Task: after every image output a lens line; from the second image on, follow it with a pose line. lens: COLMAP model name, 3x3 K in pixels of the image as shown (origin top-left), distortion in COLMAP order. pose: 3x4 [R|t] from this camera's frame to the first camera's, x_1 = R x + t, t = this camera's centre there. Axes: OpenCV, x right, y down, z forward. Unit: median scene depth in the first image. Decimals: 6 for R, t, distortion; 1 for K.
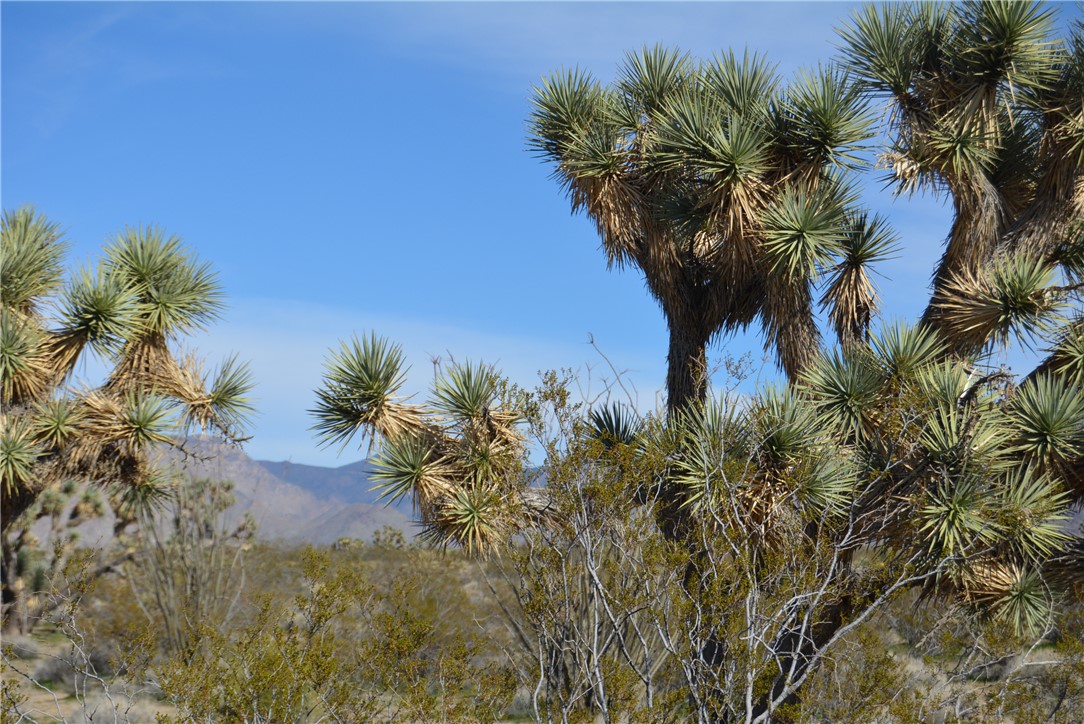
lens RADIAL K [[2551.8, 0, 533.4], [0, 2551.8, 369.9], [0, 0, 1]] dist [0.004571, 0.000000]
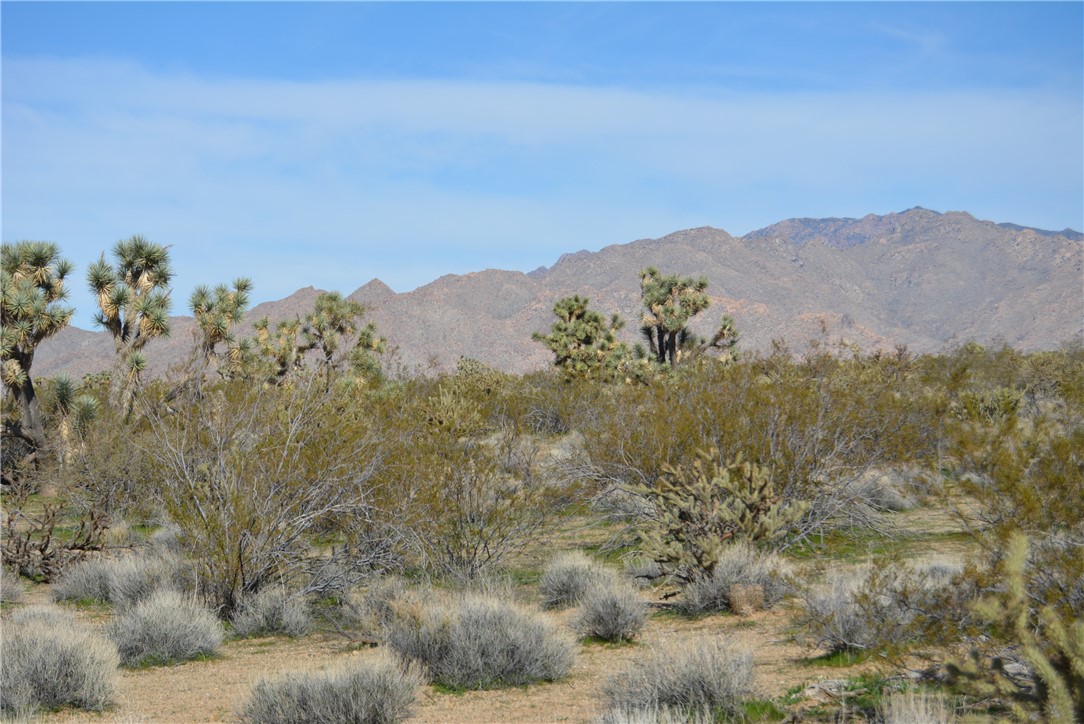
lens RADIAL K [[2551.8, 0, 535.9], [0, 2551.8, 365.5], [0, 0, 1]] dist [0.004571, 0.000000]
pose [[0.927961, -0.034656, -0.371063, 0.612116], [0.062237, 0.996096, 0.062612, 0.079235], [0.367444, -0.081196, 0.926494, 1.037126]]
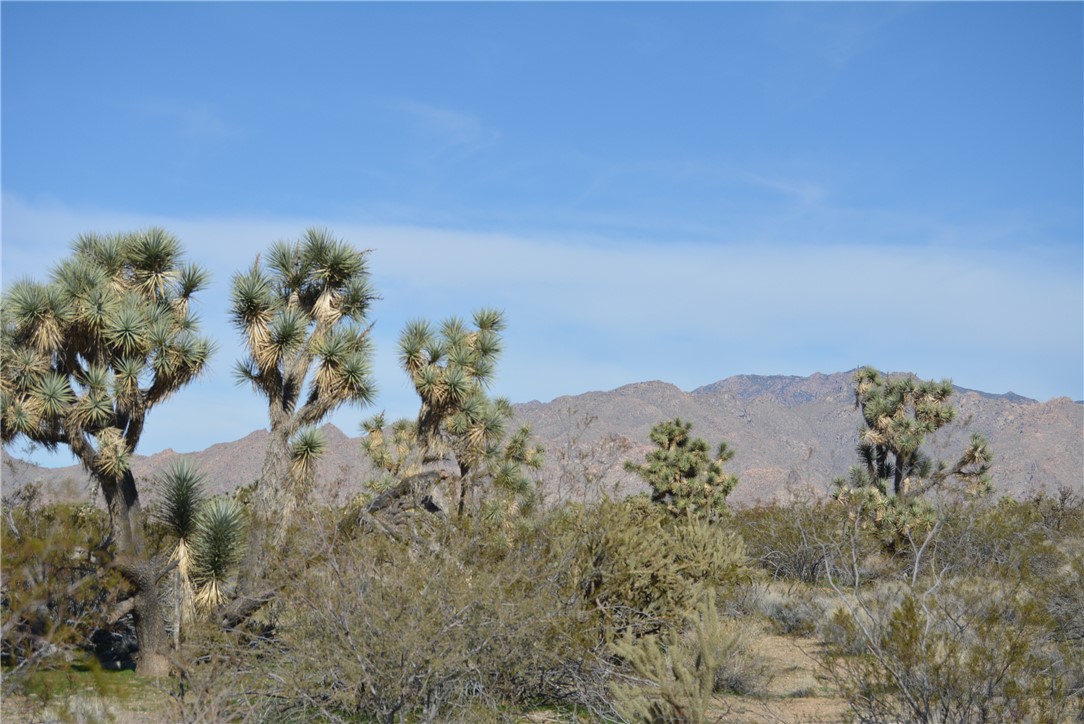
lens RADIAL K [[2551.8, 0, 548.4], [0, 2551.8, 363.5], [0, 0, 1]] dist [0.004571, 0.000000]
pose [[0.936292, -0.030942, -0.349856, 0.031039], [0.034949, 0.999376, 0.005143, 0.149998], [0.349479, -0.017043, 0.936789, 1.802467]]
